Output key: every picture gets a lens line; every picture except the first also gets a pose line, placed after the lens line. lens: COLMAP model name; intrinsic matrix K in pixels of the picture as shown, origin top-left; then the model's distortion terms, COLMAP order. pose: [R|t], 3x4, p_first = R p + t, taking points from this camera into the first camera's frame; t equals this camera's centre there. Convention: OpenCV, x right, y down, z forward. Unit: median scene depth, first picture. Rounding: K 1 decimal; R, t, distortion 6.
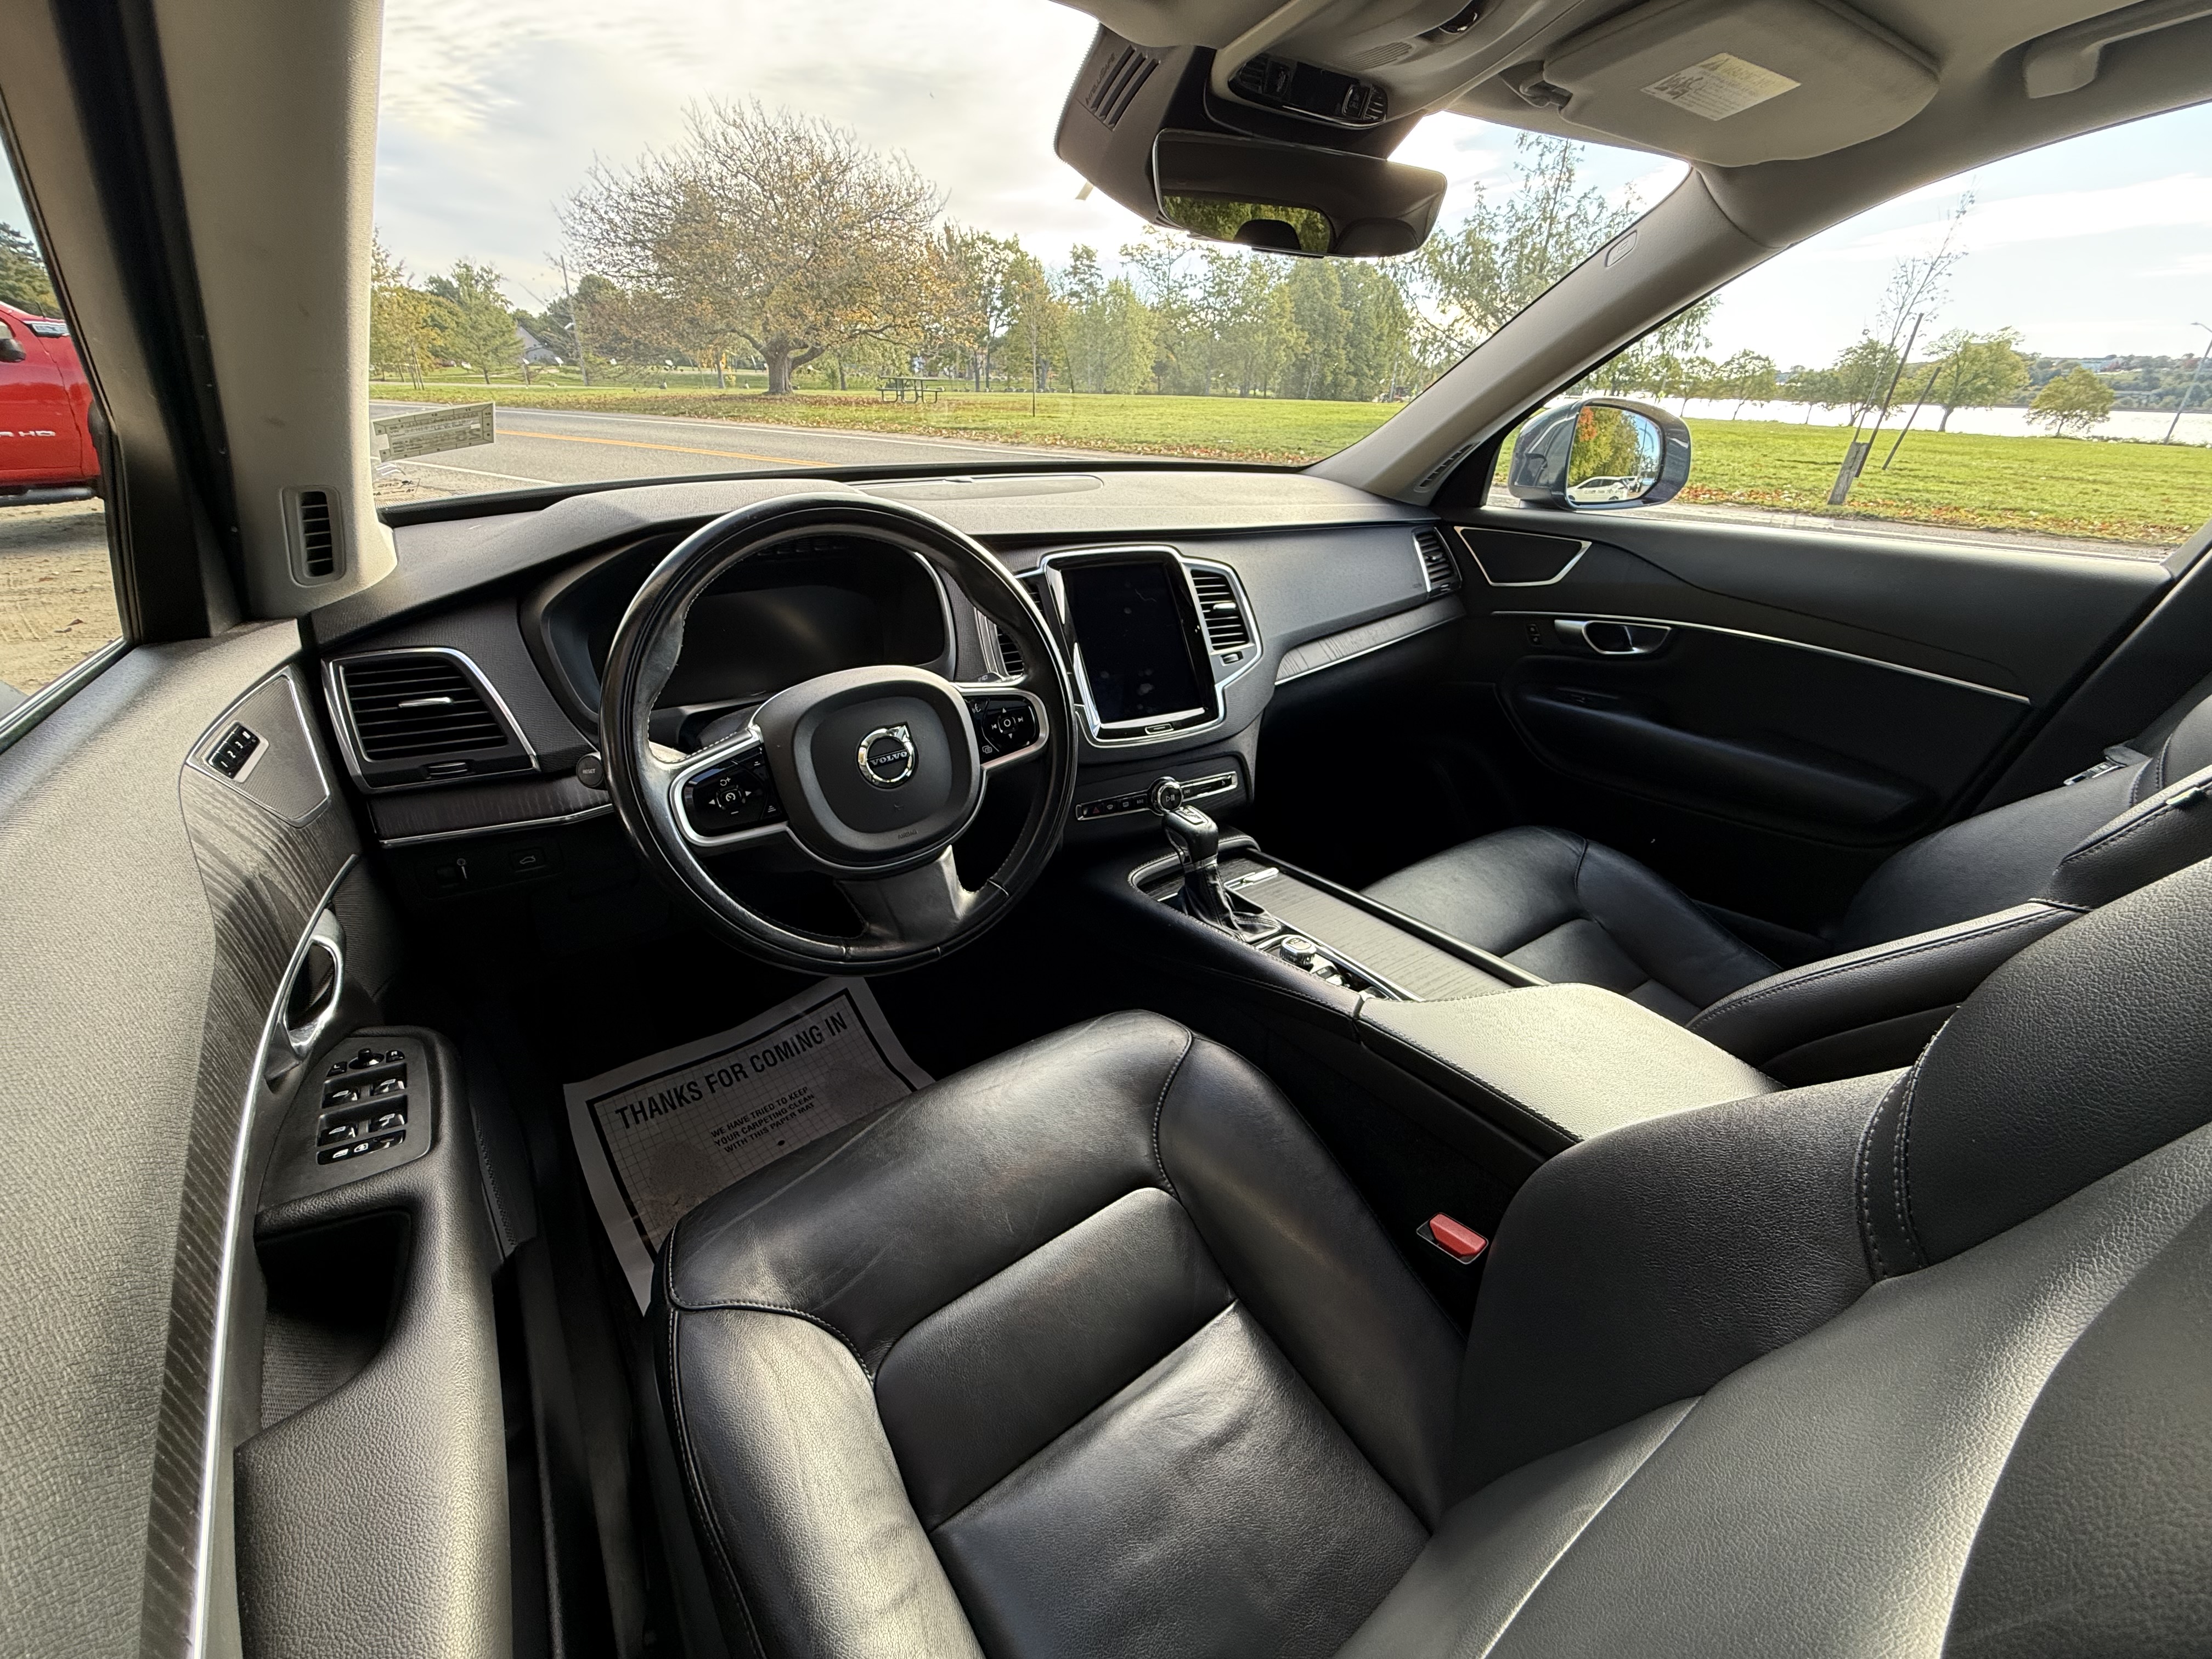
lens RADIAL K [[883.4, 0, 1105.1], [0, 883.4, 822.7], [0, 0, 1]] dist [-0.000192, -0.000273]
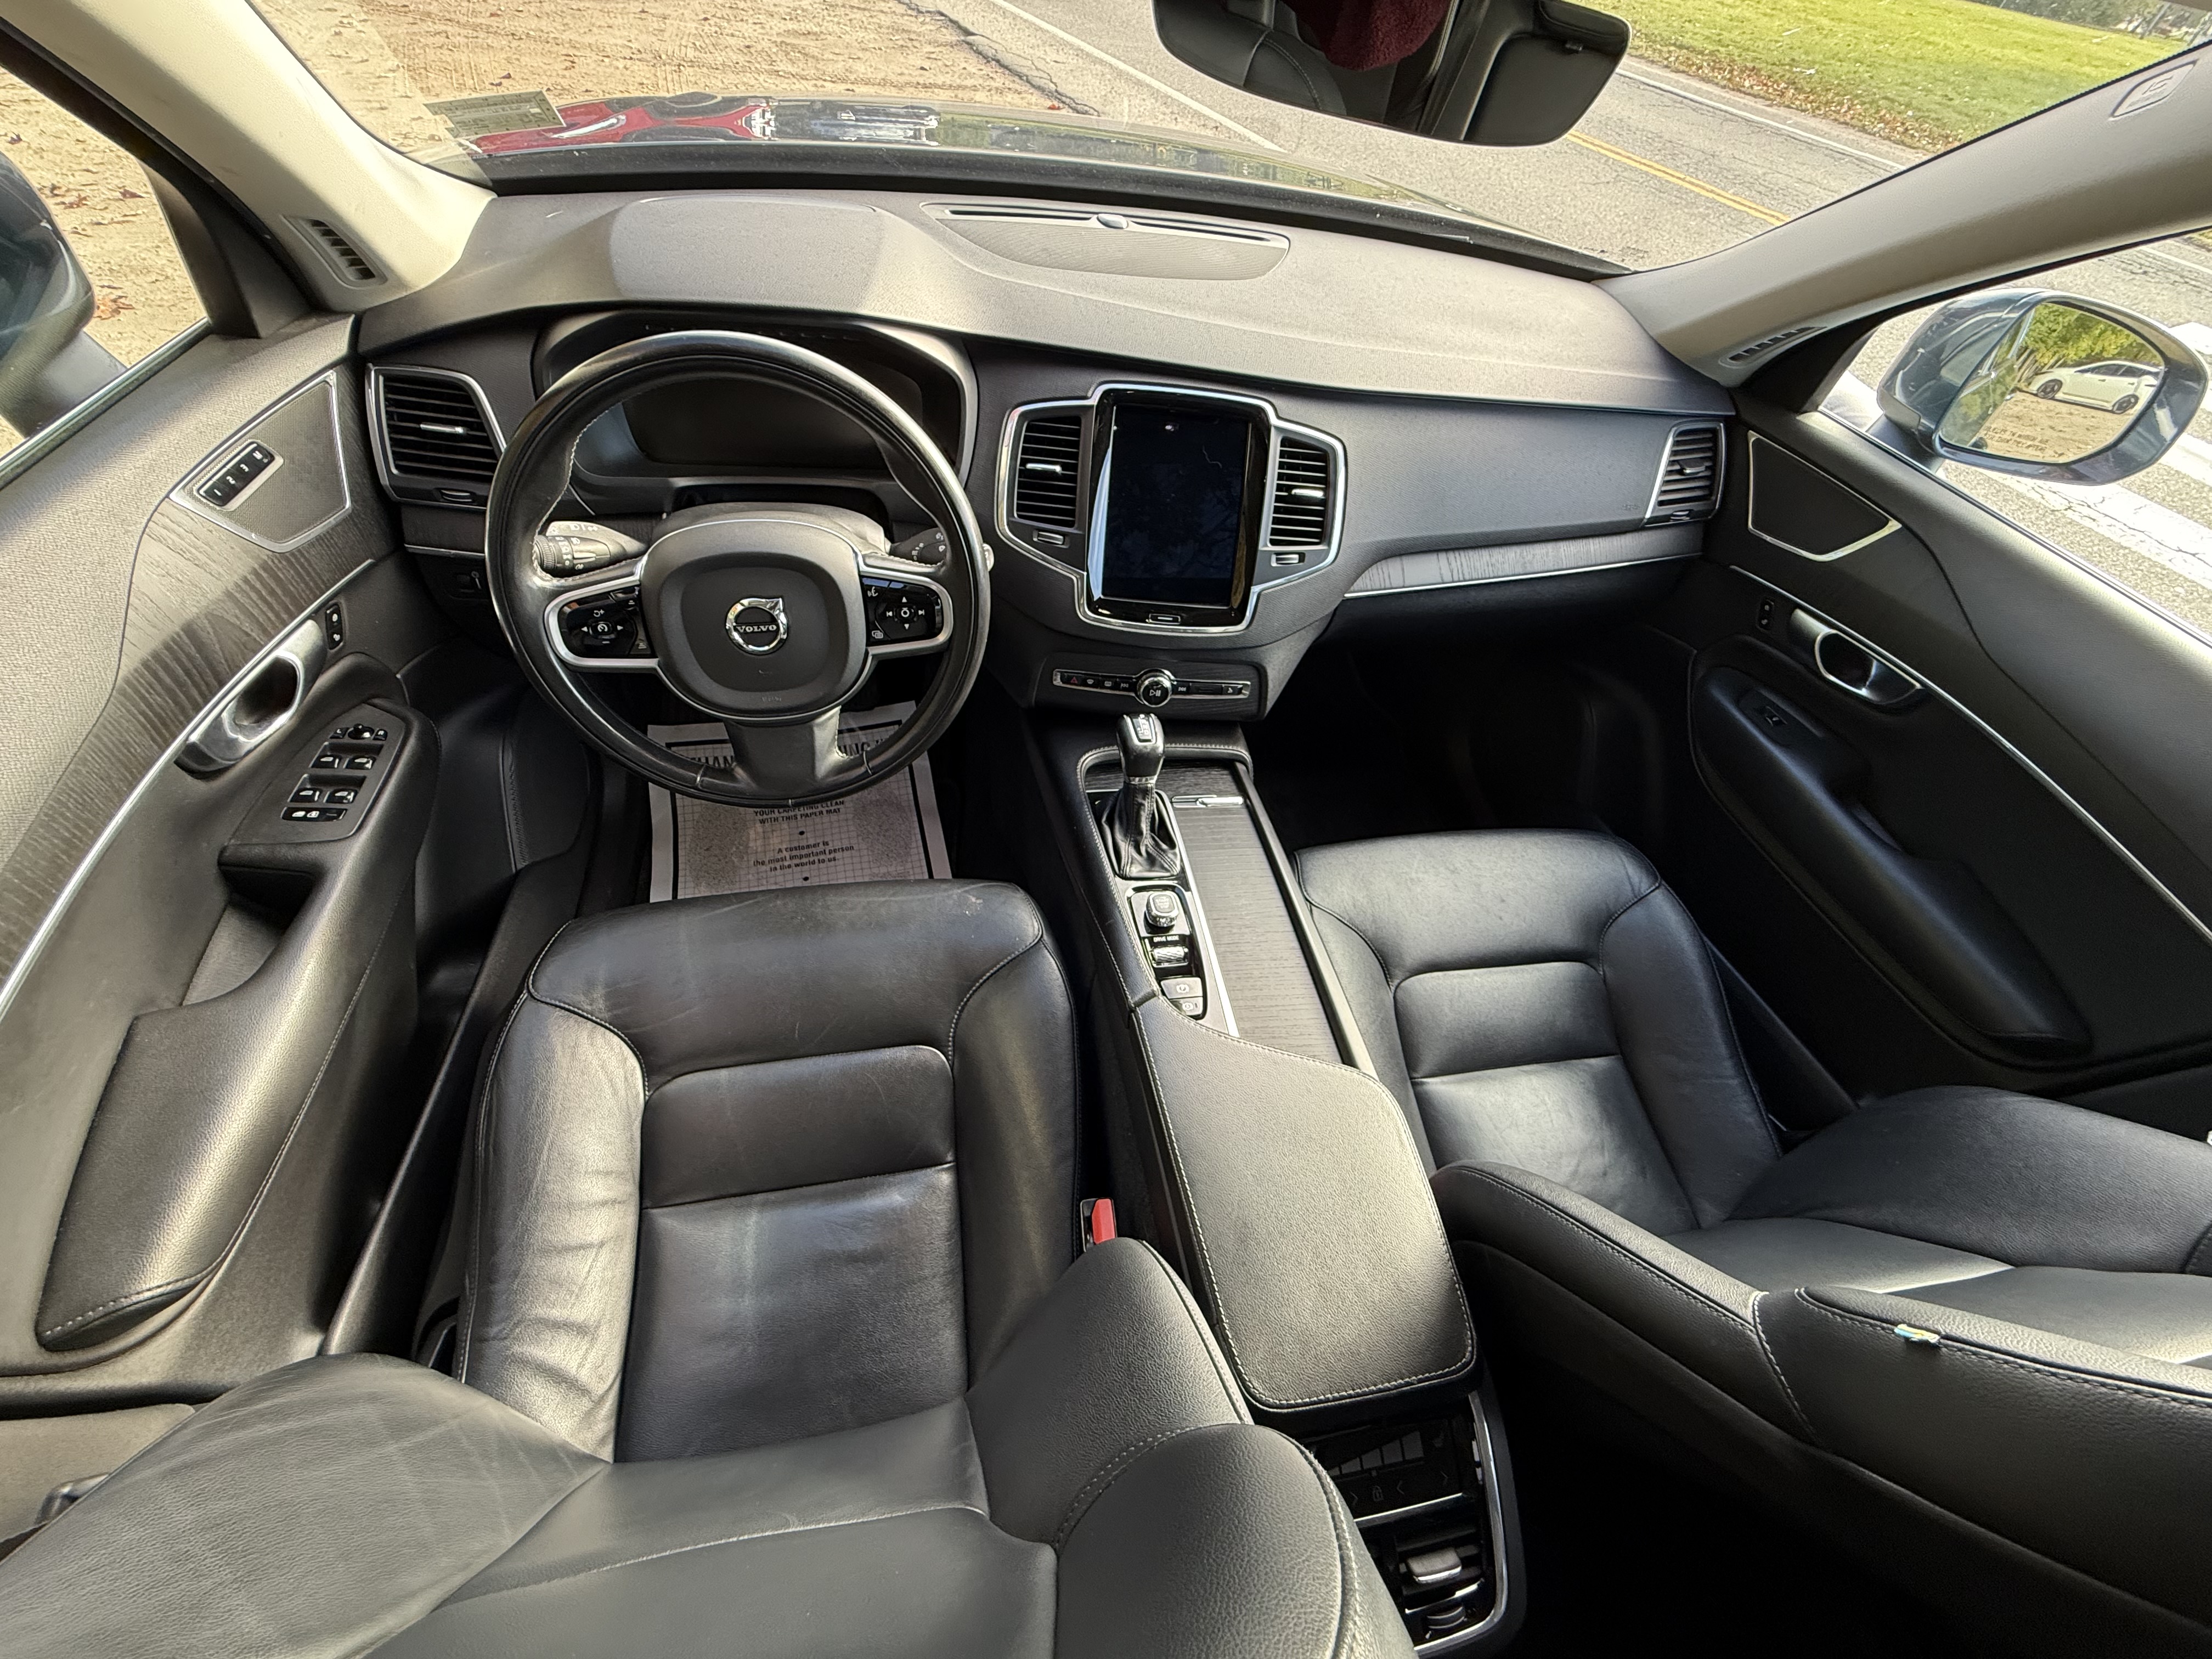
lens RADIAL K [[883.4, 0, 1090.1], [0, 883.4, 830.3], [0, 0, 1]] dist [-0.000192, -0.000273]
pose [[0.897637, 0.386652, -0.211536, 0.363973], [-0.286886, 0.876956, 0.385546, -0.330016], [0.334580, -0.285393, 0.898113, 0.122413]]
